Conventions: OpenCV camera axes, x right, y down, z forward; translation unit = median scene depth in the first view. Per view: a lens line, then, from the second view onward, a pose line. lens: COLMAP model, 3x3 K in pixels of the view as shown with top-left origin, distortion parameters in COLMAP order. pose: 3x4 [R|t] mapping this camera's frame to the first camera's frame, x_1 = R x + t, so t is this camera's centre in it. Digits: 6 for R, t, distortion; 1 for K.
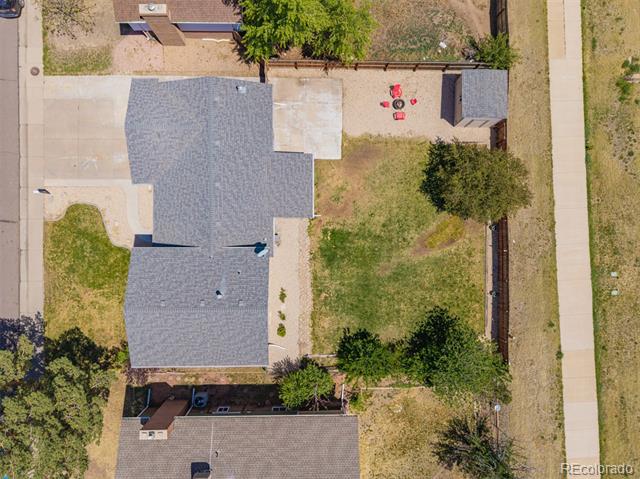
lens RADIAL K [[432.7, 0, 319.3], [0, 432.7, 238.4], [0, 0, 1]] dist [0.018897, -0.017953]
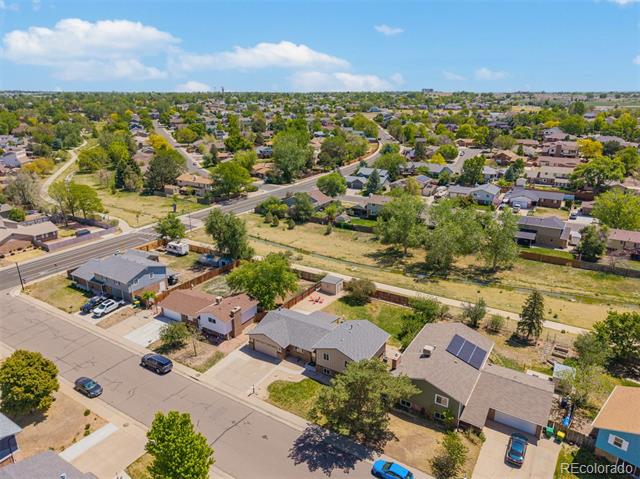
lens RADIAL K [[432.7, 0, 320.8], [0, 432.7, 239.1], [0, 0, 1]] dist [0.018897, -0.017953]
pose [[0.526732, -0.289724, 0.799133, -1.687365], [0.849964, 0.167645, -0.499456, 0.887566], [0.010734, 0.942314, 0.334559, -0.157095]]
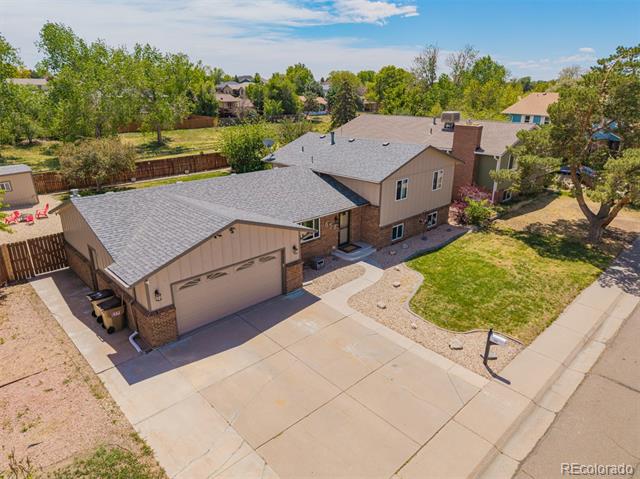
lens RADIAL K [[432.7, 0, 321.8], [0, 432.7, 237.2], [0, 0, 1]] dist [0.018897, -0.017953]
pose [[-0.695318, -0.266450, 0.667486, -0.754881], [0.718357, -0.228858, 0.656954, -0.455923], [-0.022286, 0.936285, 0.350535, 0.747727]]
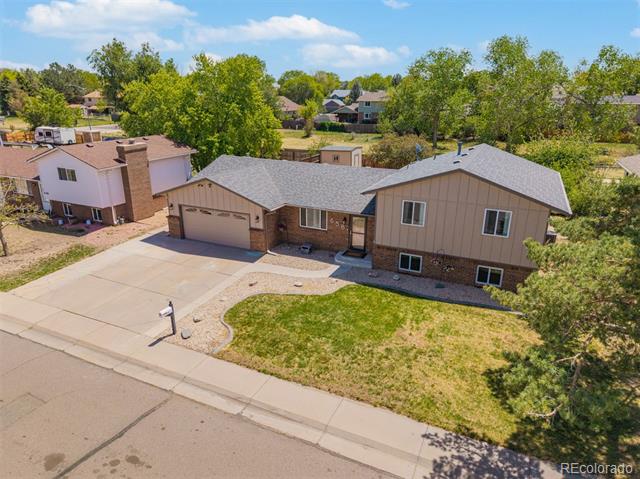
lens RADIAL K [[432.7, 0, 317.4], [0, 432.7, 238.7], [0, 0, 1]] dist [0.018897, -0.017953]
pose [[0.431269, -0.317609, 0.844471, -0.915115], [0.902177, 0.142298, -0.407220, 0.210384], [0.009170, 0.937484, 0.347908, 0.744167]]
